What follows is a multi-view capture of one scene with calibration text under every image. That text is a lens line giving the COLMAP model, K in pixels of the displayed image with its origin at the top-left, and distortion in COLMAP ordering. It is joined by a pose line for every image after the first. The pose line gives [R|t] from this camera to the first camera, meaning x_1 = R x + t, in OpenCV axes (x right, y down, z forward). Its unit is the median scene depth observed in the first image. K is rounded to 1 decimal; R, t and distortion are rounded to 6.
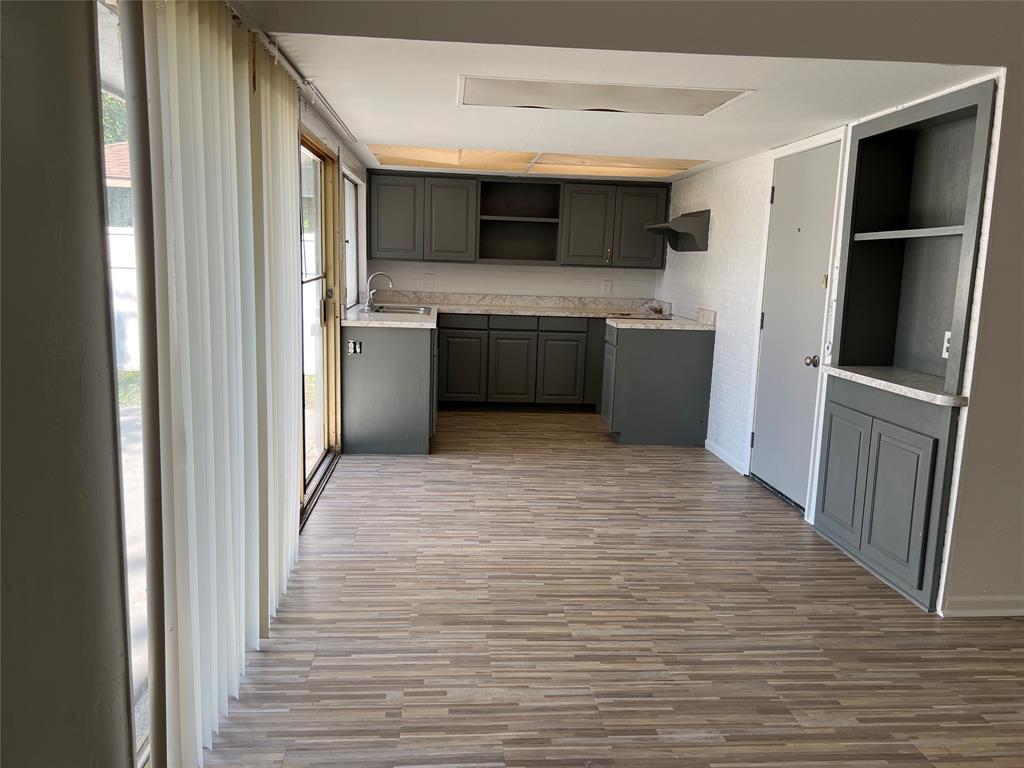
lens RADIAL K [[769.4, 0, 502.5], [0, 769.4, 401.6], [0, 0, 1]] dist [0.058327, -0.066765]
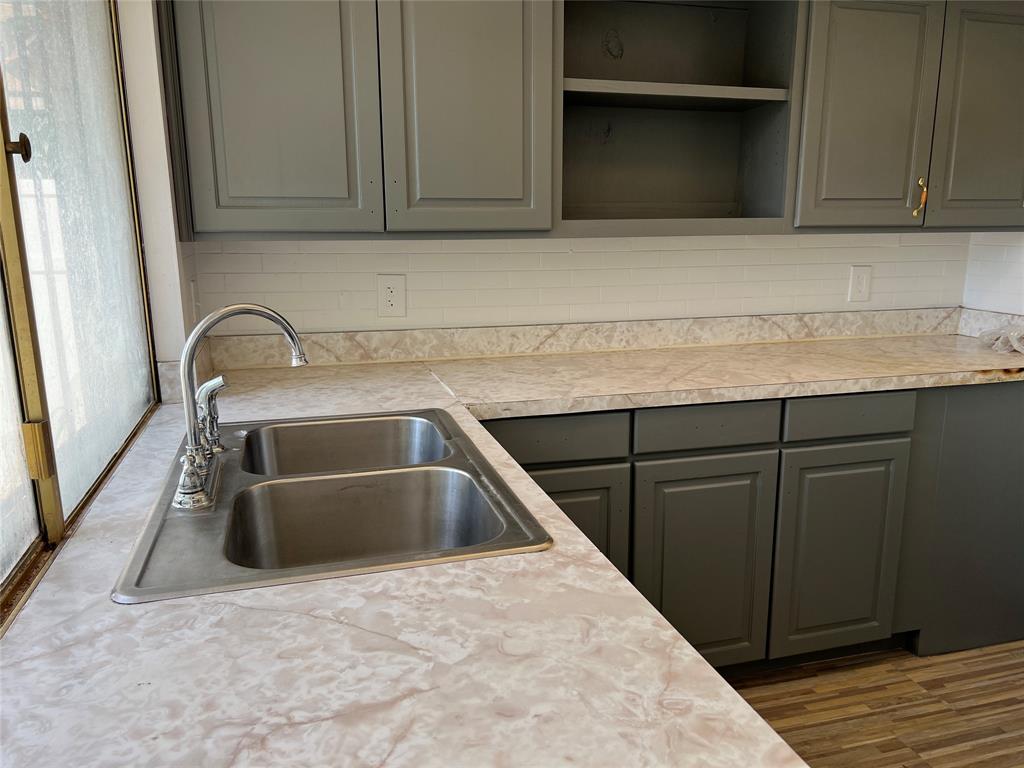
lens RADIAL K [[769.4, 0, 514.1], [0, 769.4, 381.6], [0, 0, 1]] dist [0.058327, -0.066765]
pose [[0.979625, -0.077905, 0.185112, -0.118734], [0.073003, 0.996780, 0.033161, -0.139624], [-0.187100, -0.018972, 0.982158, 0.734284]]
